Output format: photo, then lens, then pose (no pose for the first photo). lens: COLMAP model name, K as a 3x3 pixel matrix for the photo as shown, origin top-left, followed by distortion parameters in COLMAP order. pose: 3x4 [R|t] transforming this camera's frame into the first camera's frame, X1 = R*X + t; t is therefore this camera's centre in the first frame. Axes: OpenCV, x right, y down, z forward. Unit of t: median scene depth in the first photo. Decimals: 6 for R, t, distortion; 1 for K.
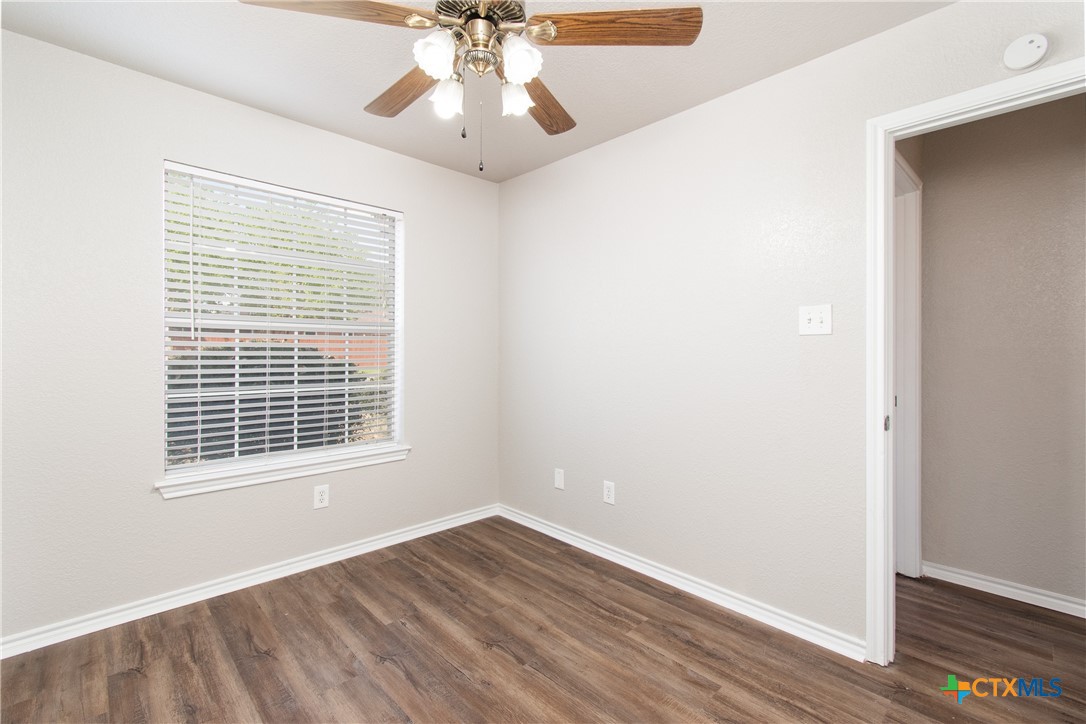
lens RADIAL K [[480.0, 0, 546.5], [0, 480.0, 352.7], [0, 0, 1]] dist [0.004473, -0.001317]
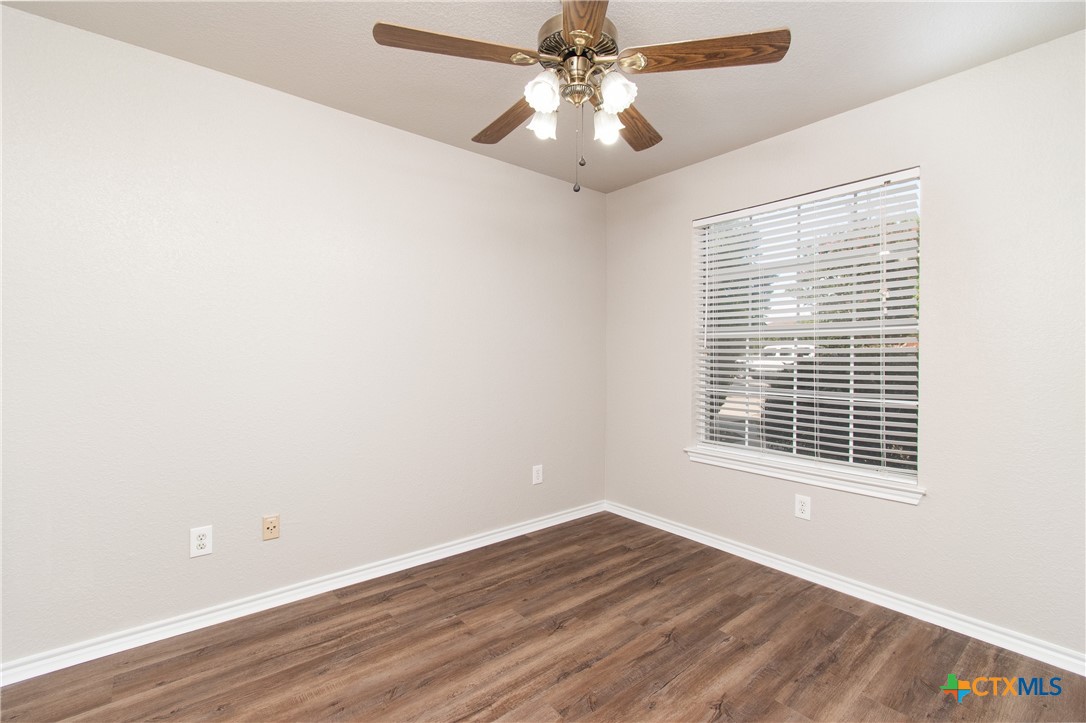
lens RADIAL K [[480.0, 0, 541.1], [0, 480.0, 364.7], [0, 0, 1]] dist [0.004473, -0.001317]
pose [[-0.086247, 0.012954, -0.996190, 0.623083], [-0.005588, 0.999893, 0.013486, 0.003050], [0.996258, 0.006730, -0.086165, 0.646074]]
